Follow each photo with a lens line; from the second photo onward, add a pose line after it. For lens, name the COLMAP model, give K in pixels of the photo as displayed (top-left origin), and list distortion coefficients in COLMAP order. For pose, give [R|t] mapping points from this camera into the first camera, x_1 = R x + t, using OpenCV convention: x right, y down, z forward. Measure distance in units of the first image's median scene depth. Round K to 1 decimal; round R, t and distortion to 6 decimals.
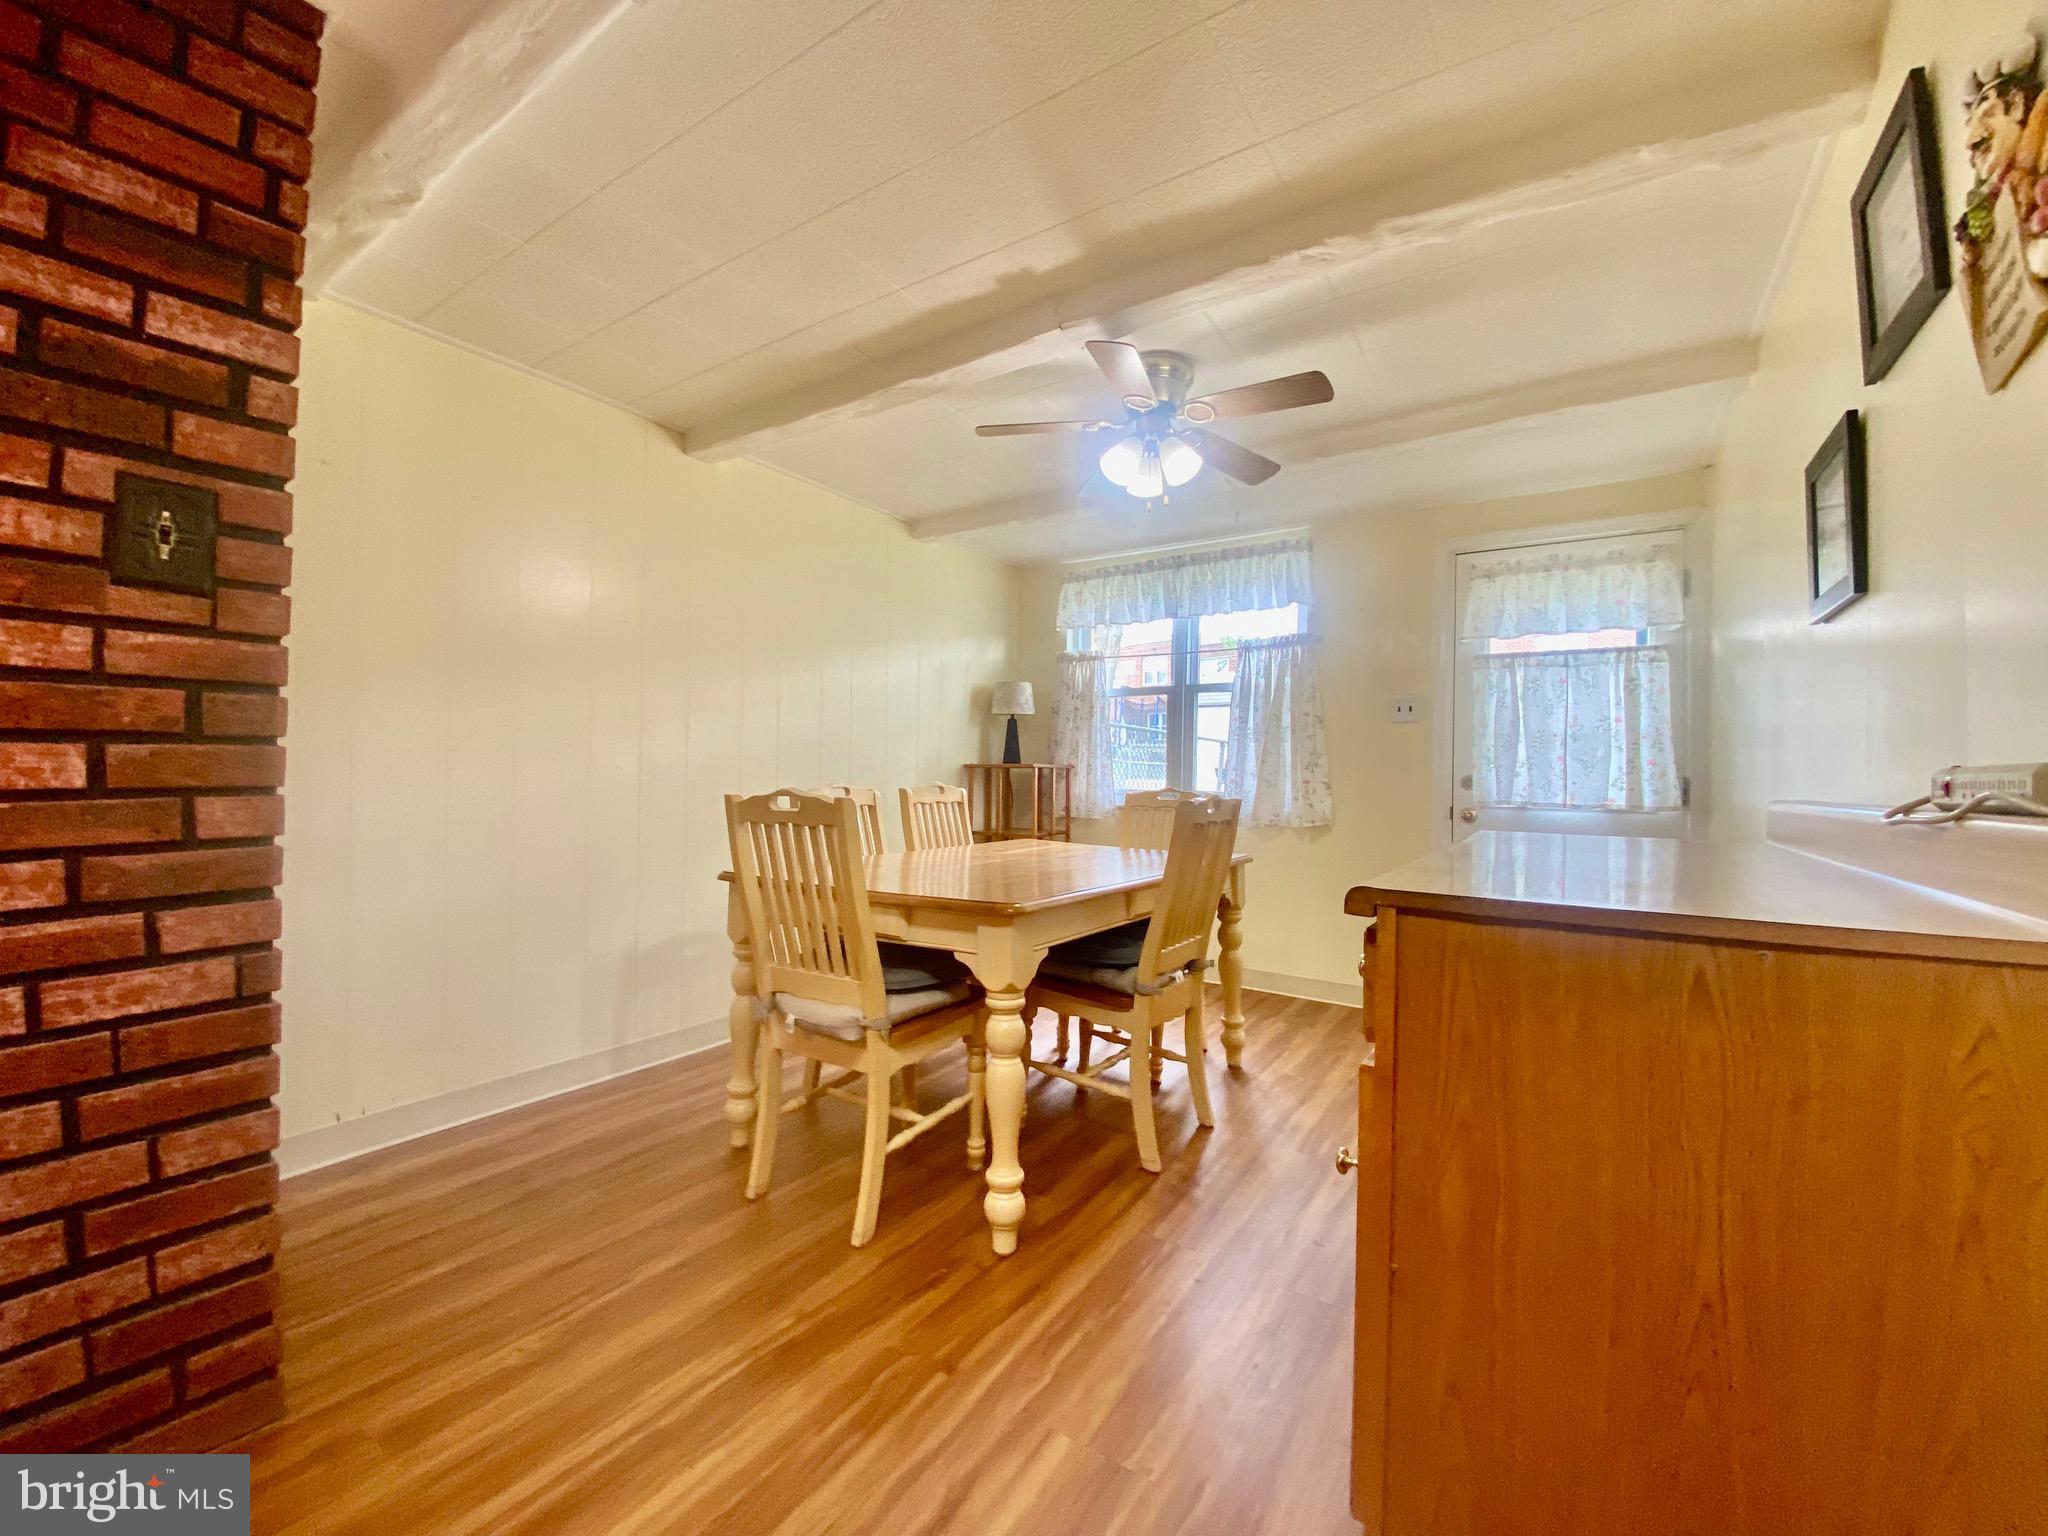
lens RADIAL K [[822.3, 0, 1016.4], [0, 822.3, 763.9], [0, 0, 1]] dist [0.007420, -0.013759]
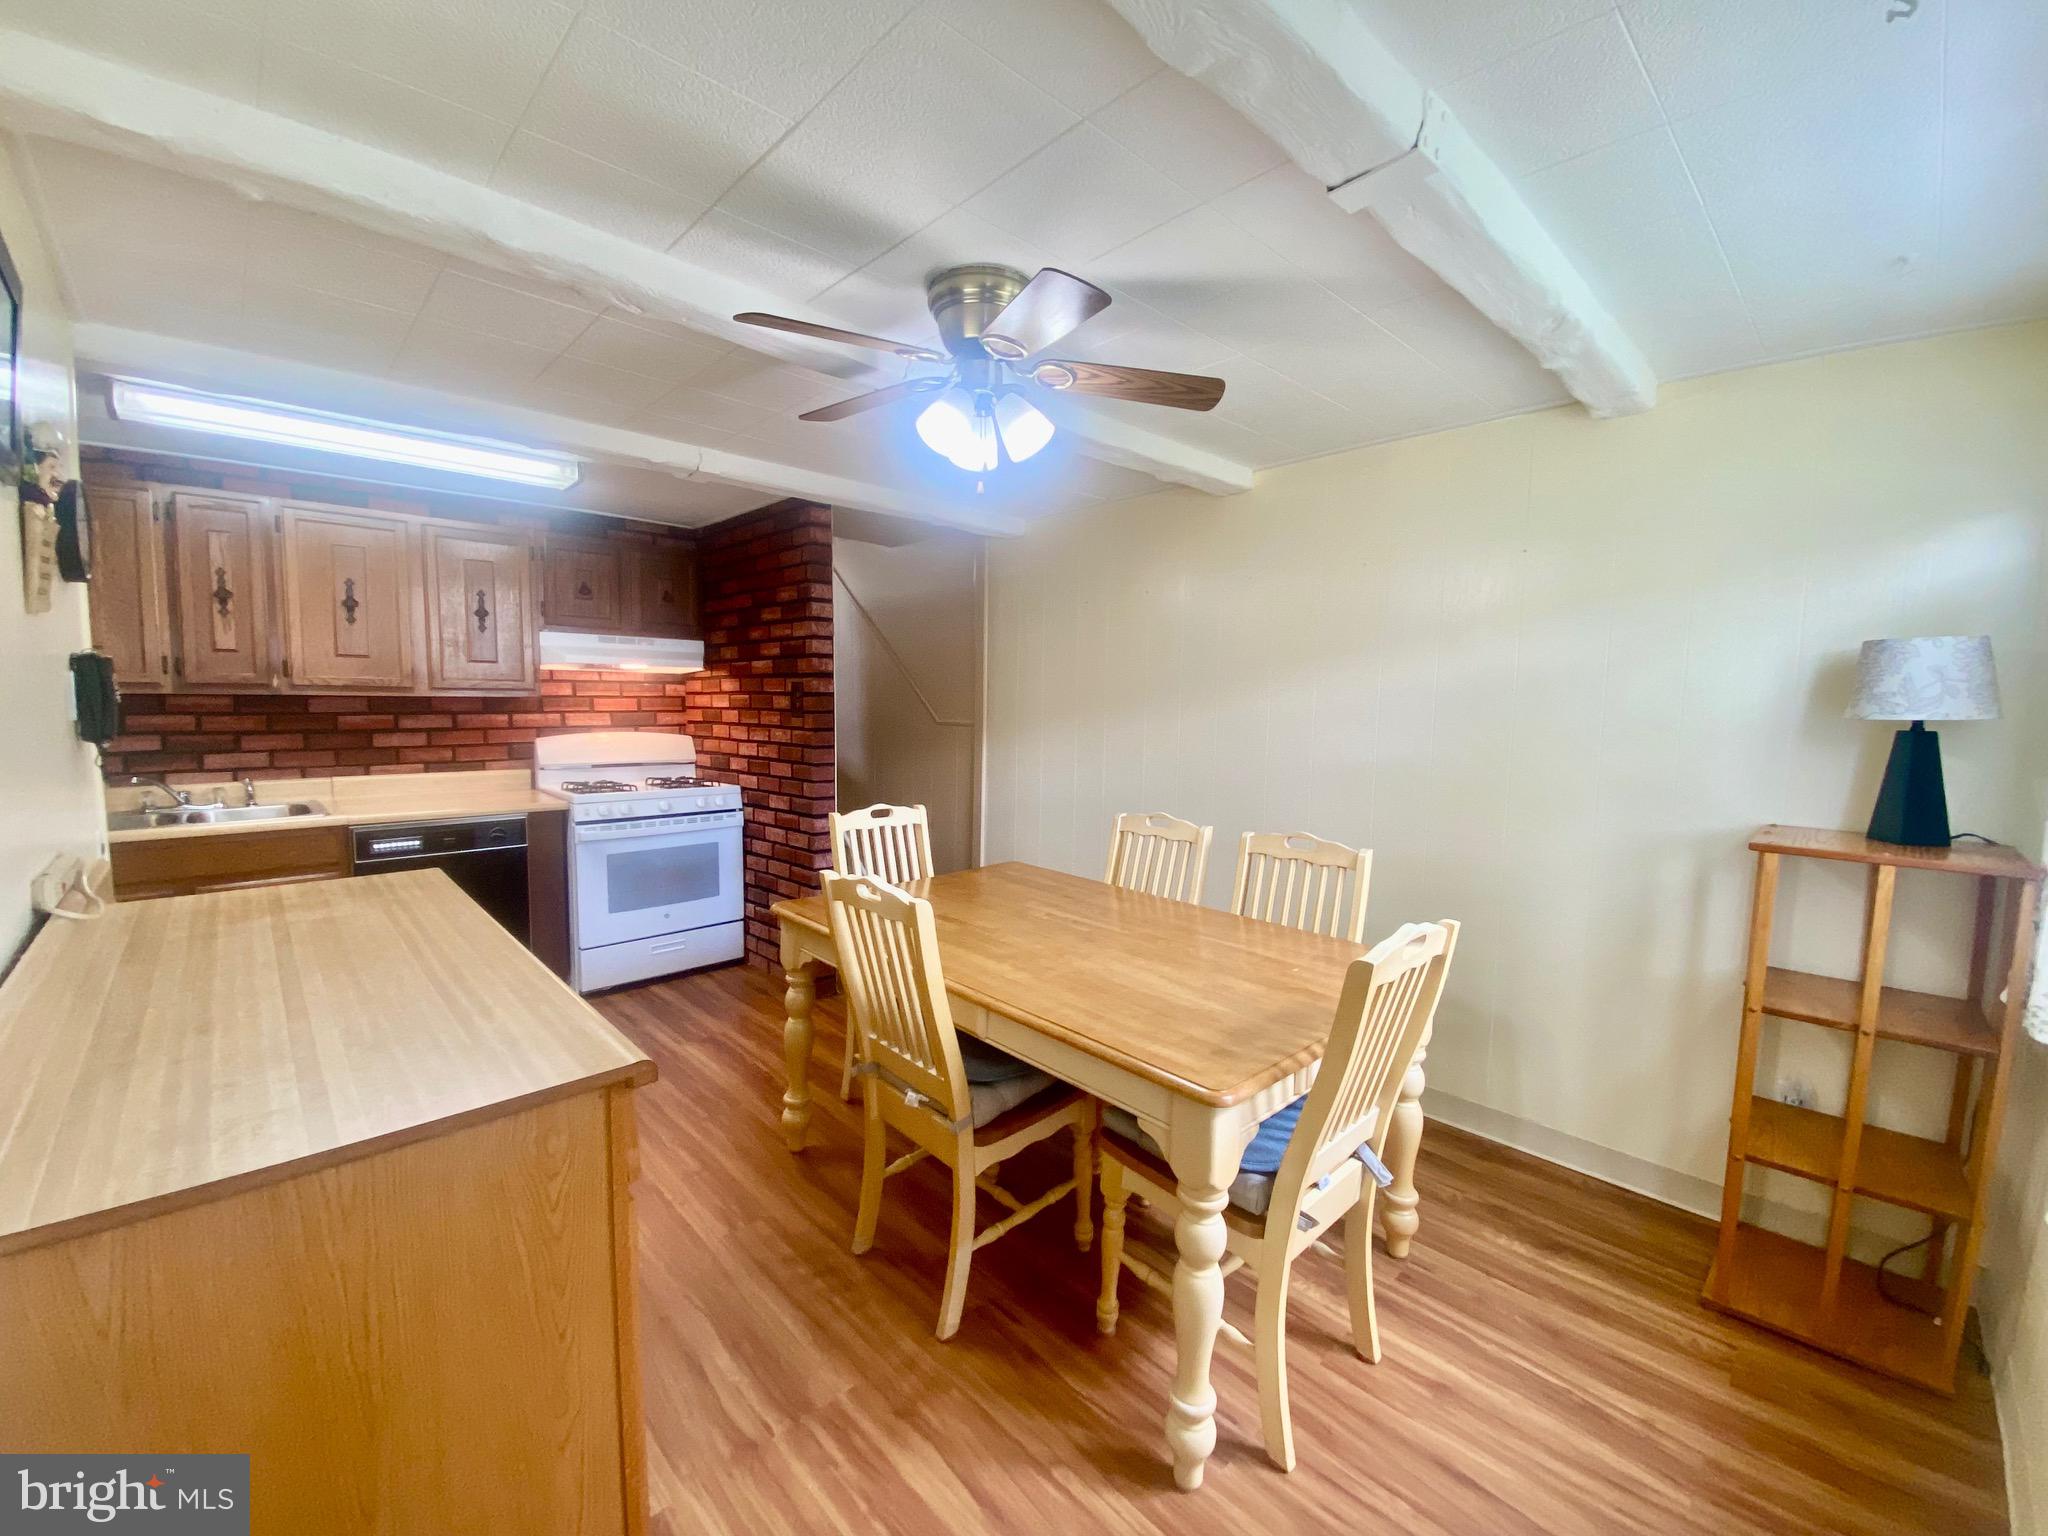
lens RADIAL K [[822.3, 0, 1034.9], [0, 822.3, 771.7], [0, 0, 1]] dist [0.007420, -0.013759]
pose [[-0.206974, 0.068923, -0.975916, 1.218765], [-0.007044, 0.997385, 0.071933, -0.150138], [0.978321, 0.021762, -0.205948, 1.644297]]
